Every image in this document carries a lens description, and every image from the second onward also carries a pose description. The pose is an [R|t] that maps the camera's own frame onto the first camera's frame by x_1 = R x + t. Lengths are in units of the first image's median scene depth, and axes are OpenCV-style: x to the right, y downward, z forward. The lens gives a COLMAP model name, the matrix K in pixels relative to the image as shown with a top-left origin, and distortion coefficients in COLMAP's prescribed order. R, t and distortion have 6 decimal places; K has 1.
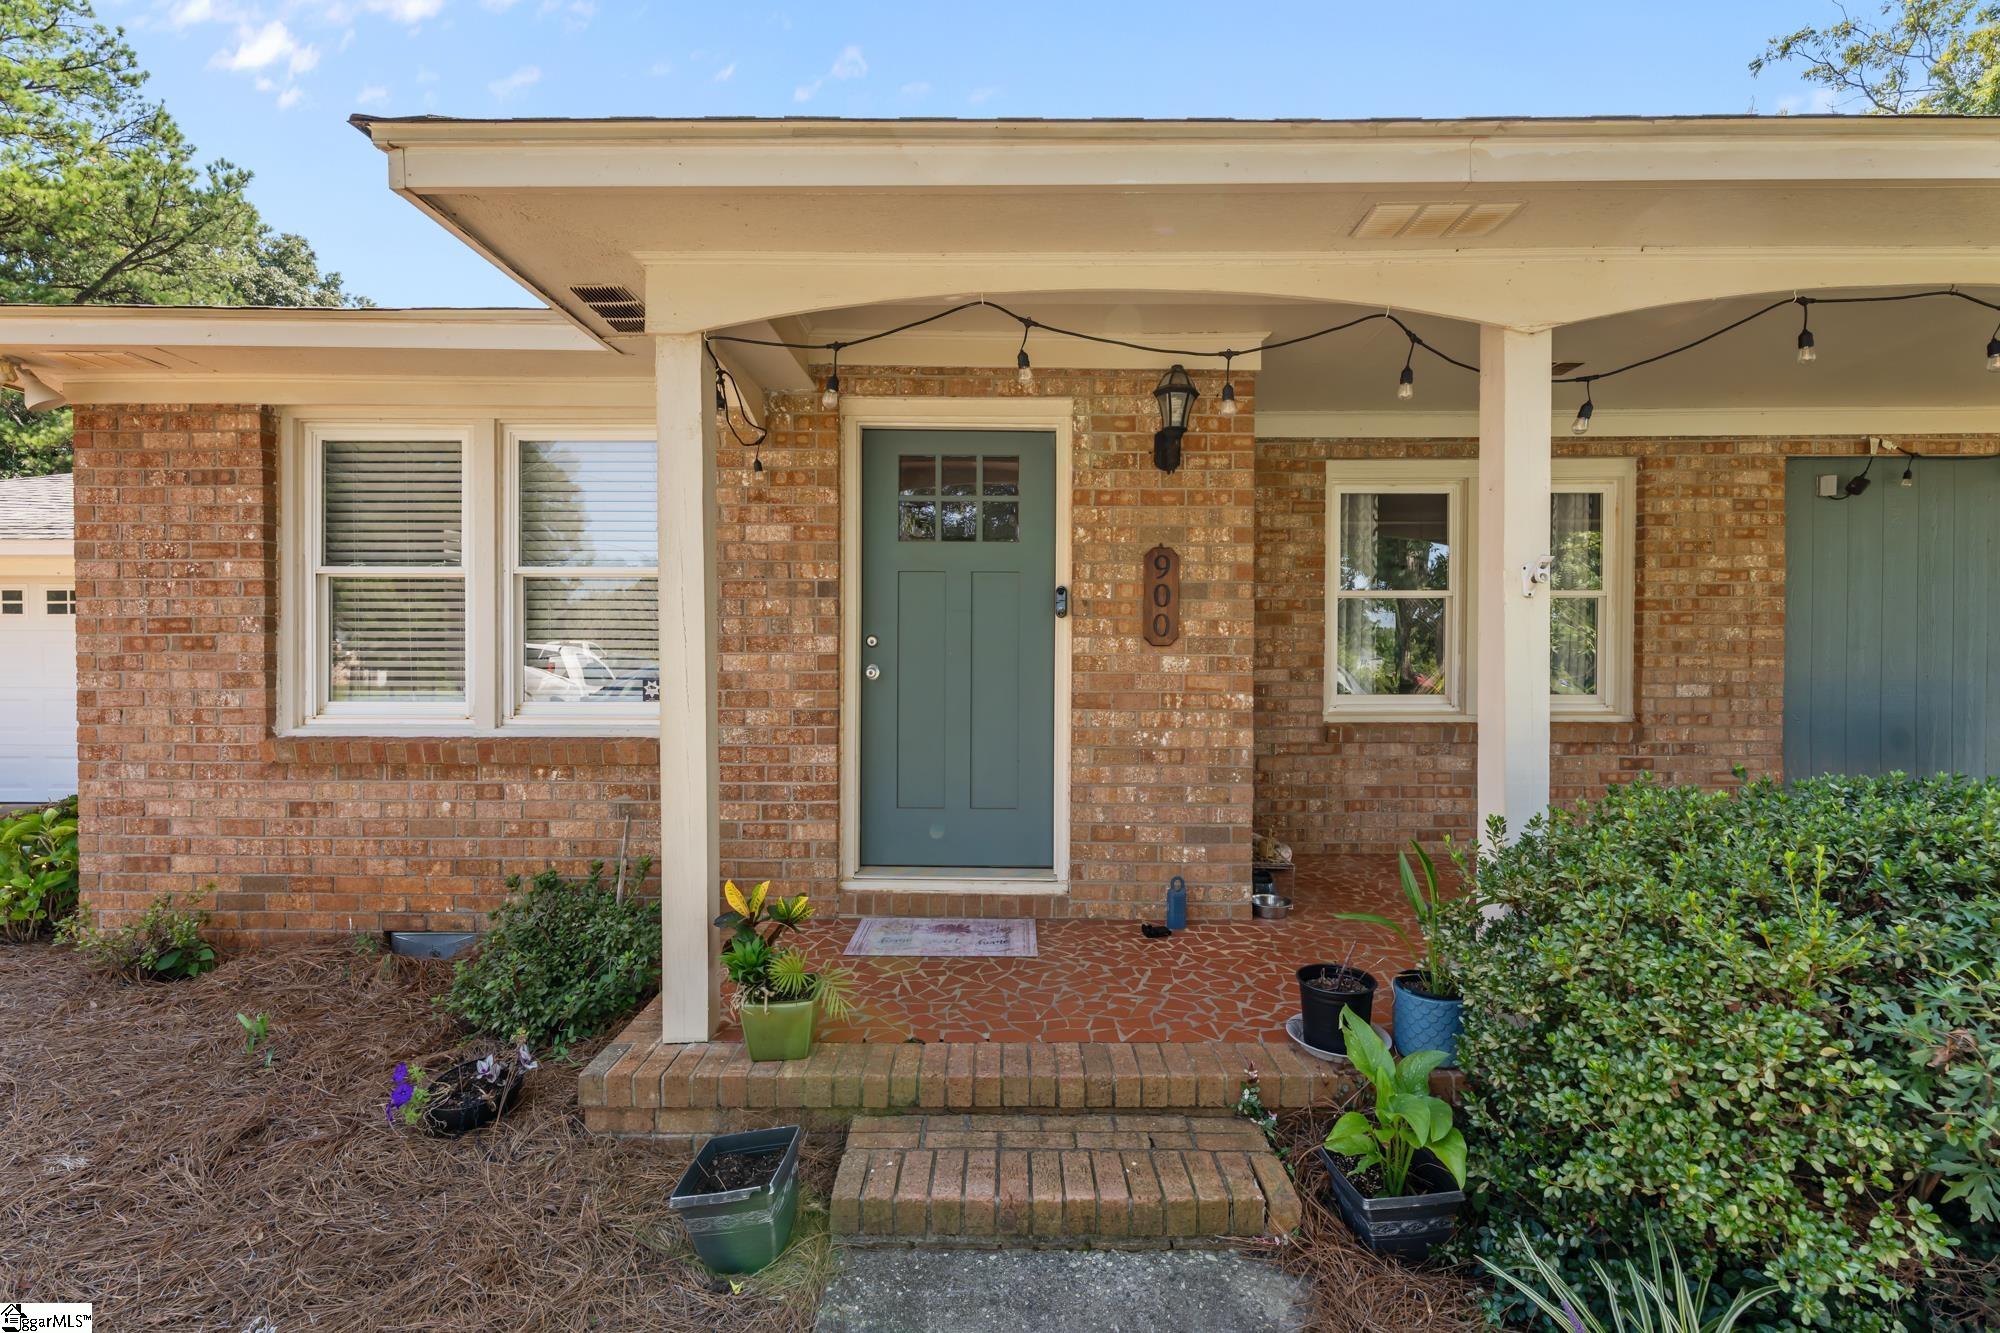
lens RADIAL K [[909.4, 0, 998.4], [0, 909.4, 659.1], [0, 0, 1]] dist [-0.001025, -0.000693]
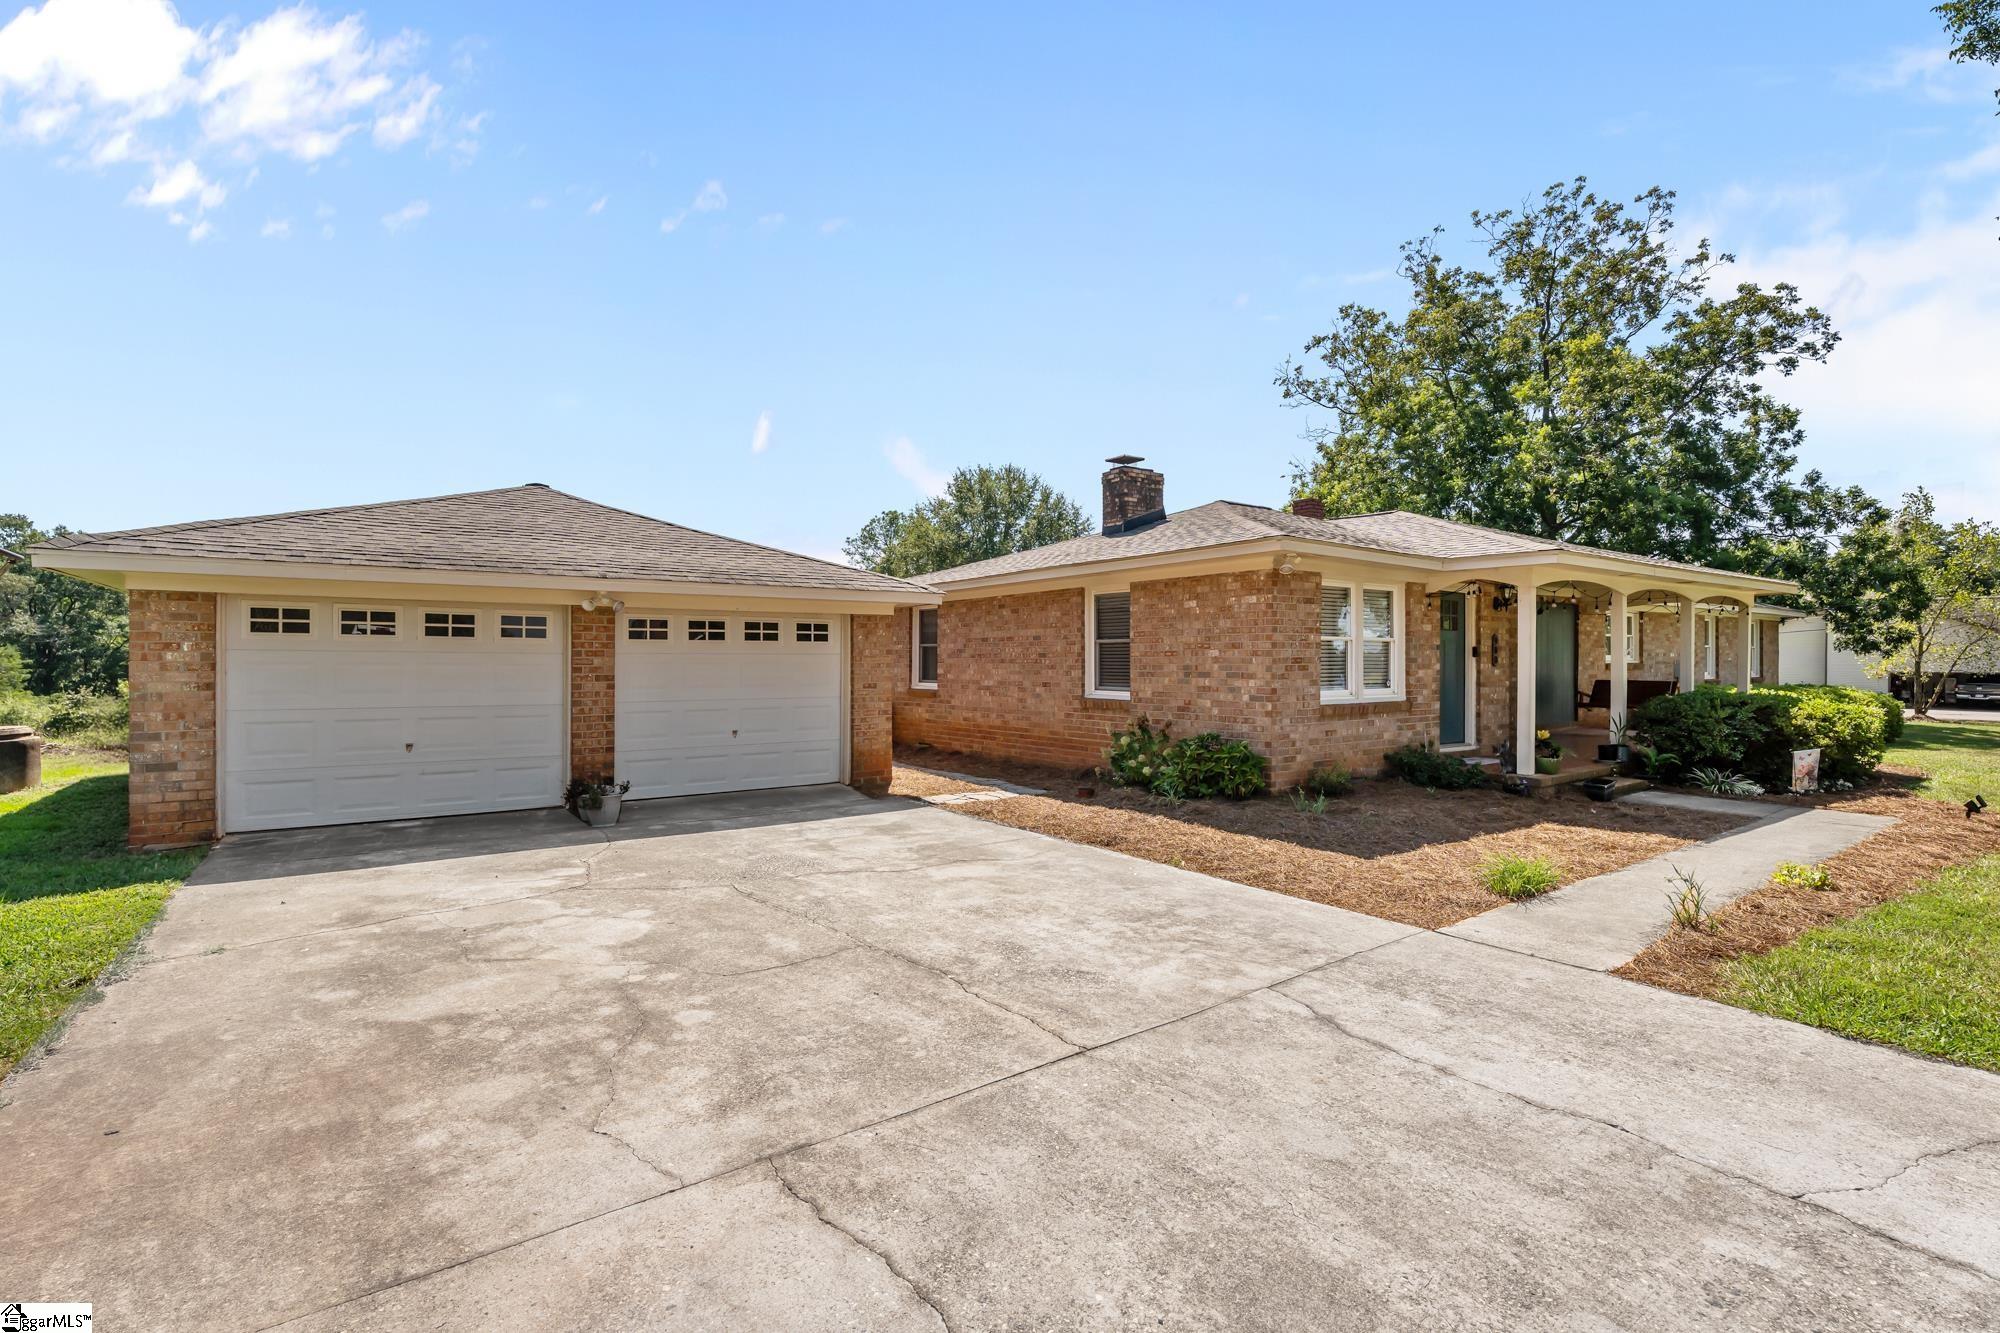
lens RADIAL K [[909.4, 0, 1005.4], [0, 909.4, 668.6], [0, 0, 1]] dist [-0.001025, -0.000693]
pose [[0.809268, -0.000650, 0.587440, -2.978758], [0.002241, 0.999996, -0.001981, -0.012009], [-0.587436, 0.002920, 0.809265, -0.520151]]
